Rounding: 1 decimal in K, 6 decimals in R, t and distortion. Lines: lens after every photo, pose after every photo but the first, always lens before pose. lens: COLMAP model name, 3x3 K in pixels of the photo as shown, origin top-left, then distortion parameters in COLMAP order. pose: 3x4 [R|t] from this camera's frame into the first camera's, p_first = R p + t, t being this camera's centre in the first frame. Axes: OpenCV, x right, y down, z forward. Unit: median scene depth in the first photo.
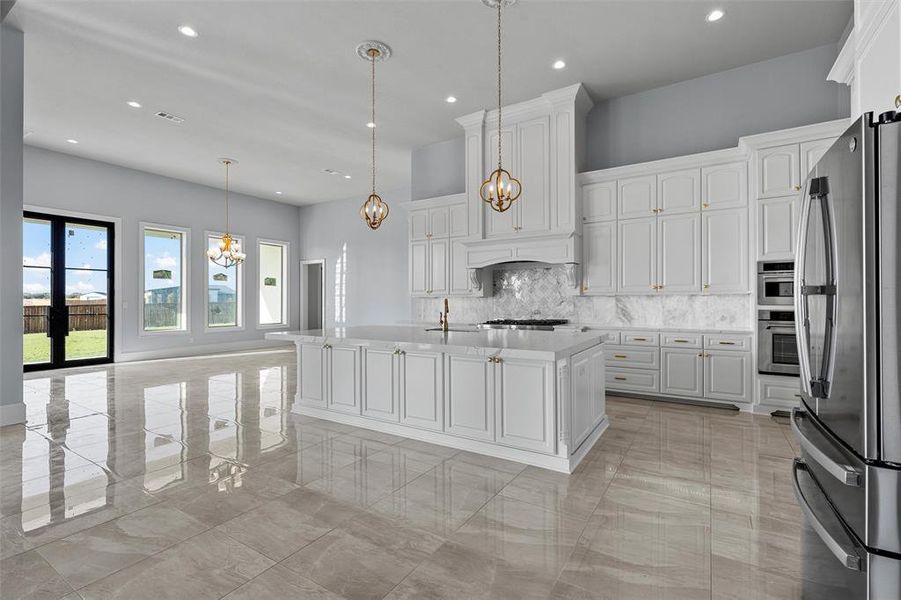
lens RADIAL K [[406.9, 0, 452.6], [0, 406.9, 298.4], [0, 0, 1]] dist [0.001139, -0.000338]
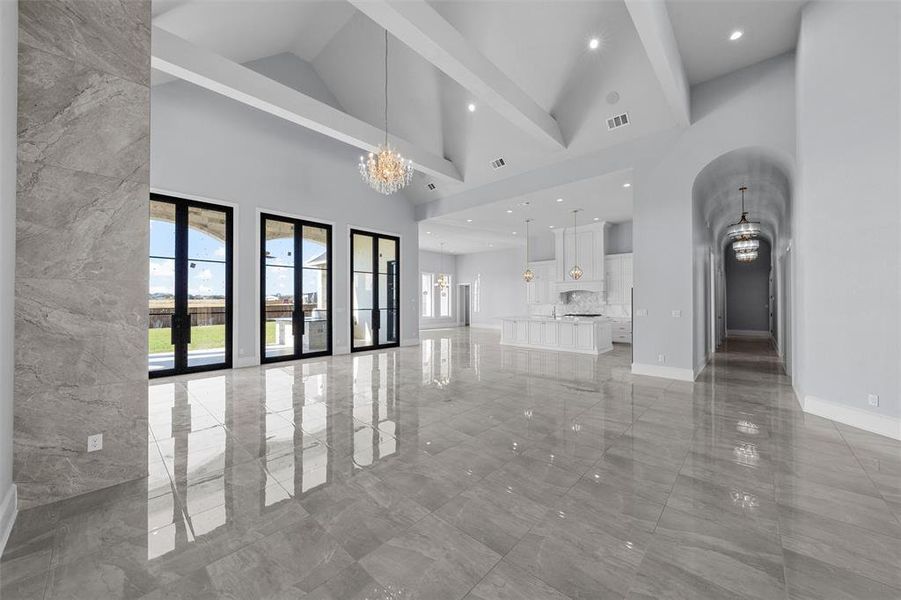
lens RADIAL K [[317.3, 0, 452.9], [0, 317.3, 301.2], [0, 0, 1]] dist [0.000097, -0.000011]
pose [[0.982729, -0.001798, -0.185041, -0.222084], [0.003378, 0.999960, 0.008225, -0.041218], [0.185019, -0.008708, 0.982696, -0.971054]]
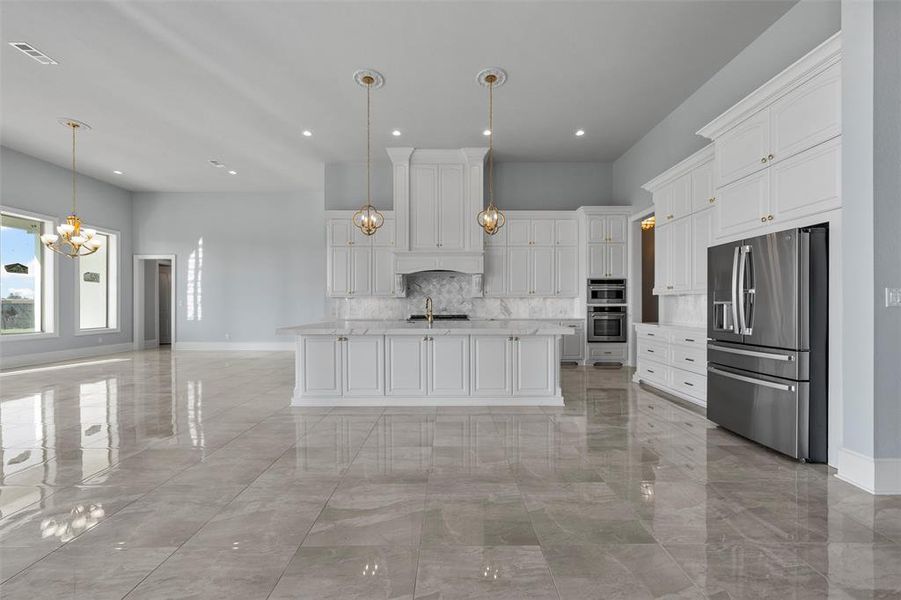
lens RADIAL K [[344.9, 0, 449.7], [0, 344.9, 306.8], [0, 0, 1]] dist [-0.000751, -0.000256]
pose [[0.848800, -0.003877, 0.528700, -0.379521], [-0.006478, 0.999822, 0.017732, 0.005733], [-0.528674, -0.018476, 0.848624, 0.035959]]
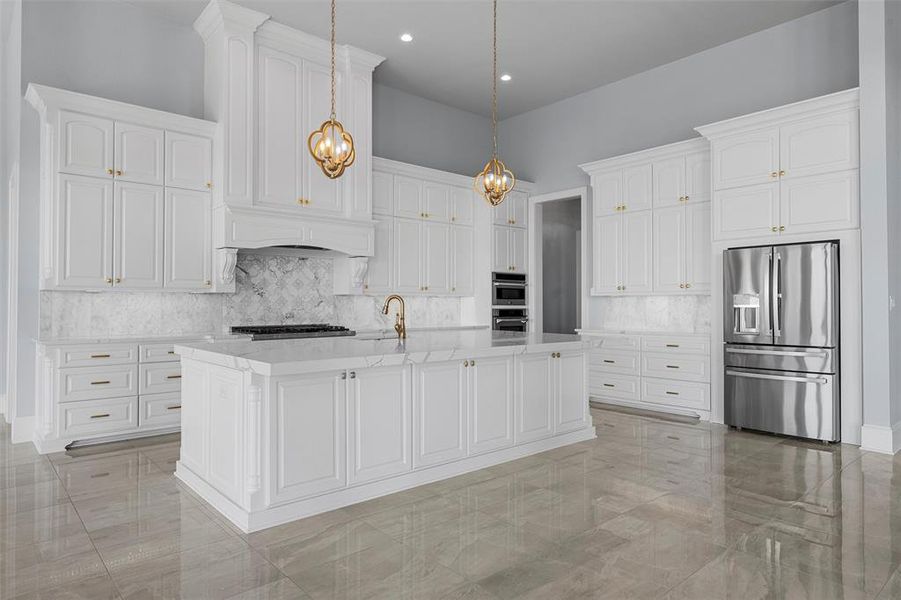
lens RADIAL K [[550.0, 0, 450.2], [0, 550.0, 300.9], [0, 0, 1]] dist [0.009486, 0.003492]
pose [[0.289821, 0.007560, 0.957051, -0.685997], [-0.013175, 0.999906, -0.003909, 0.007695], [-0.956990, -0.011477, 0.289894, 0.433504]]
